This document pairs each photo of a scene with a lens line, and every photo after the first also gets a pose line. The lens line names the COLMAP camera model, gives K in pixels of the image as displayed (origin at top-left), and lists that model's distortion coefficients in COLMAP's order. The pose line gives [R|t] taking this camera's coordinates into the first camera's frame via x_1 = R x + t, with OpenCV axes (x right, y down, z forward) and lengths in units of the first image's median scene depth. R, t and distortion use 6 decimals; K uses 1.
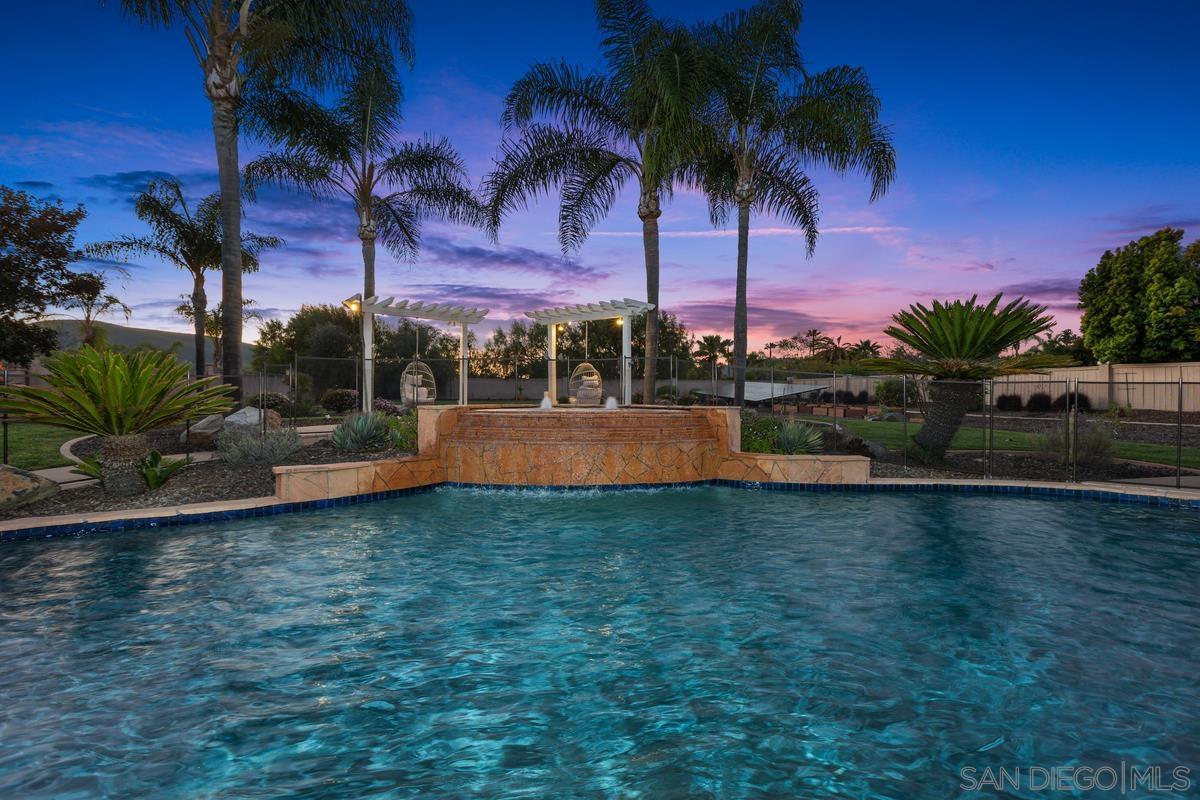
lens RADIAL K [[548.6, 0, 598.9], [0, 548.6, 400.2], [0, 0, 1]] dist [0.000619, 0.001515]
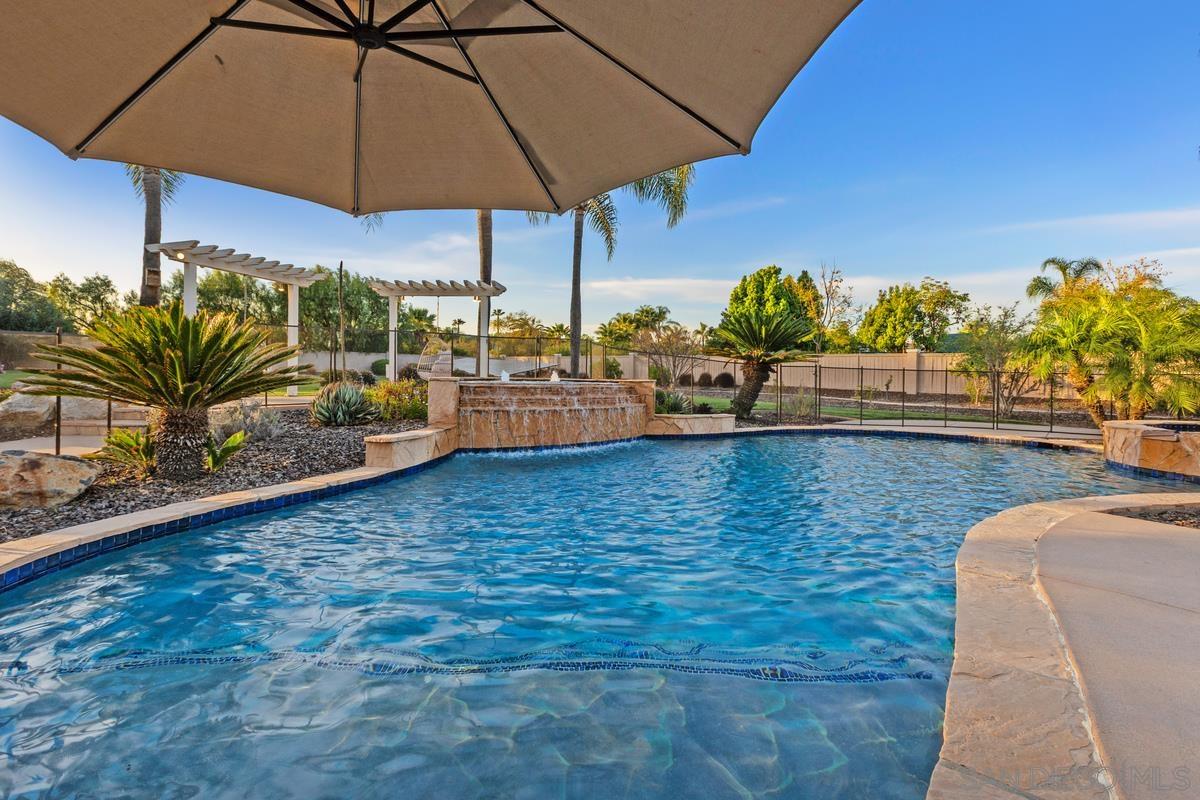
lens RADIAL K [[548.6, 0, 597.7], [0, 548.6, 393.3], [0, 0, 1]] dist [0.000619, 0.001515]
pose [[0.837870, -0.006674, 0.545829, -0.217303], [-0.011587, 0.999483, 0.030007, 0.001618], [-0.545747, -0.031466, 0.837359, -0.020022]]
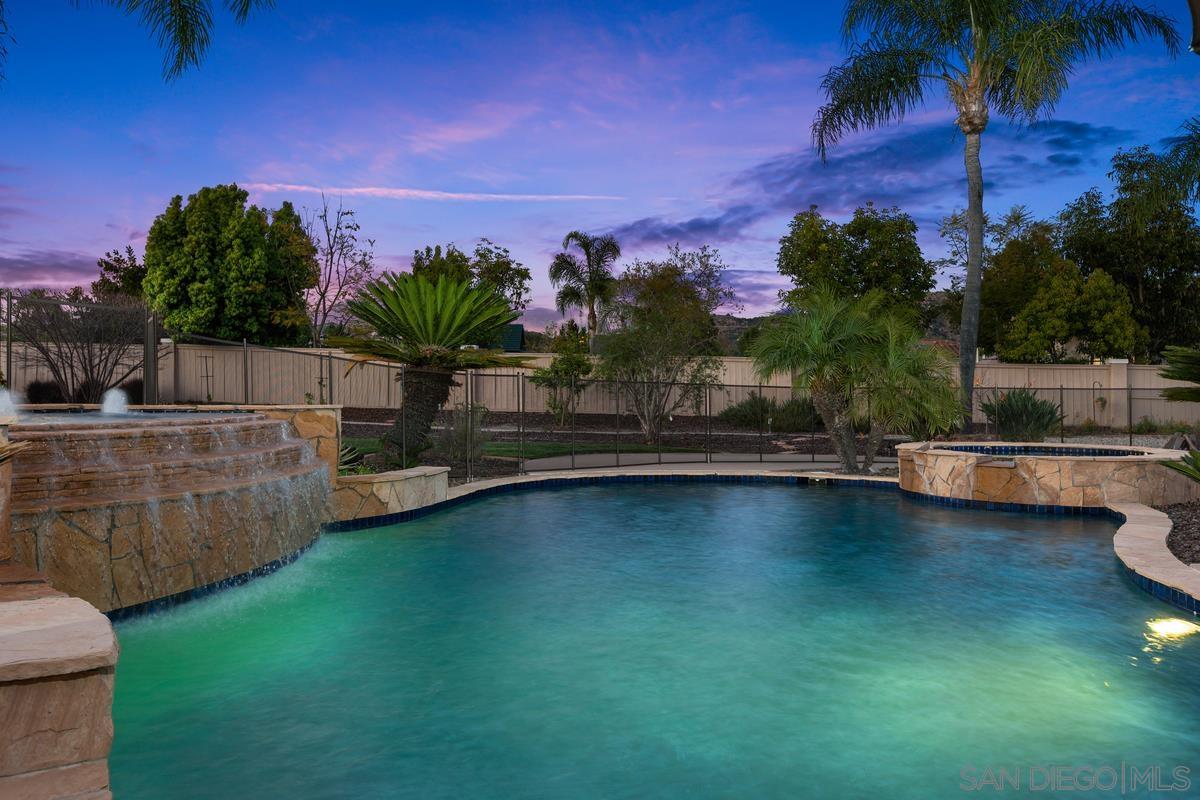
lens RADIAL K [[928.6, 0, 602.8], [0, 928.6, 388.2], [0, 0, 1]] dist [0.036628, -0.015619]
pose [[0.189903, 0.003967, 0.981795, -0.267864], [-0.006327, 0.999976, -0.002817, -0.002499], [-0.981783, -0.005677, 0.189923, 0.177969]]
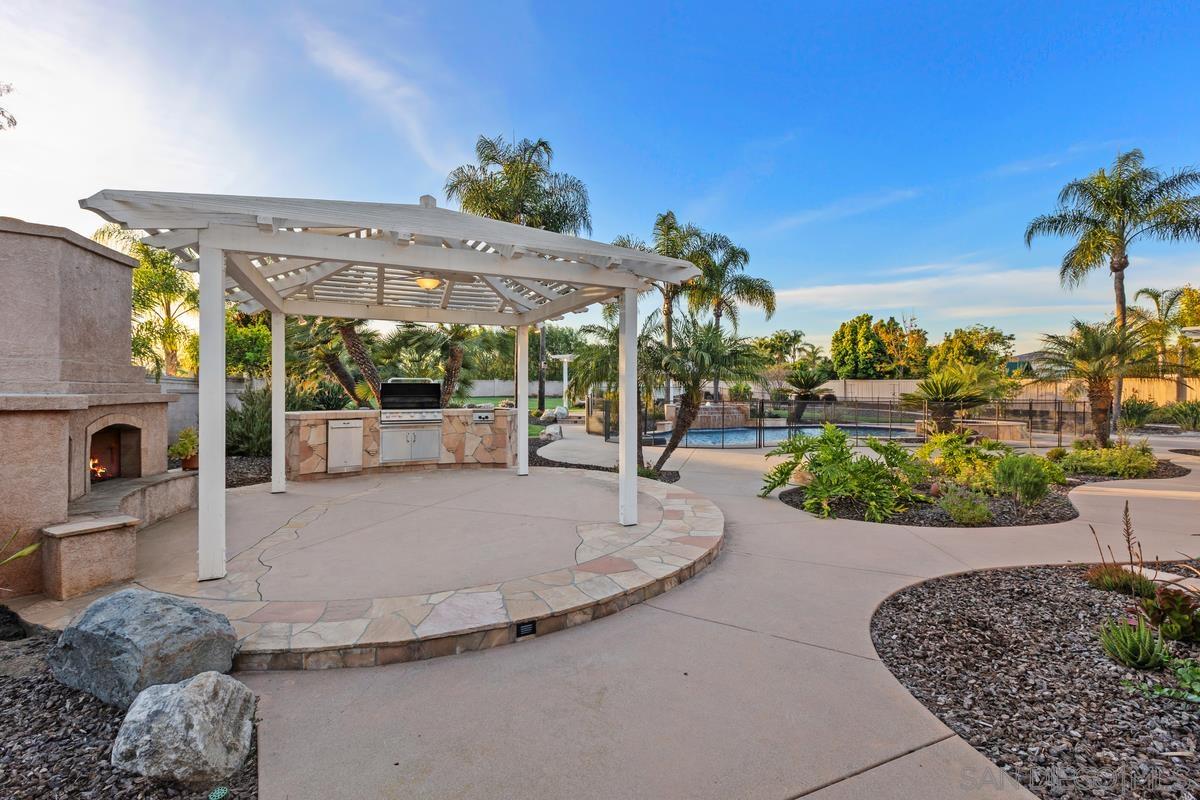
lens RADIAL K [[548.6, 0, 596.1], [0, 548.6, 395.5], [0, 0, 1]] dist [0.000619, 0.001515]
pose [[0.949652, -0.003388, 0.313288, -0.588939], [0.001928, 0.999986, 0.004971, -0.020928], [-0.313300, -0.004117, 0.949645, -0.651221]]
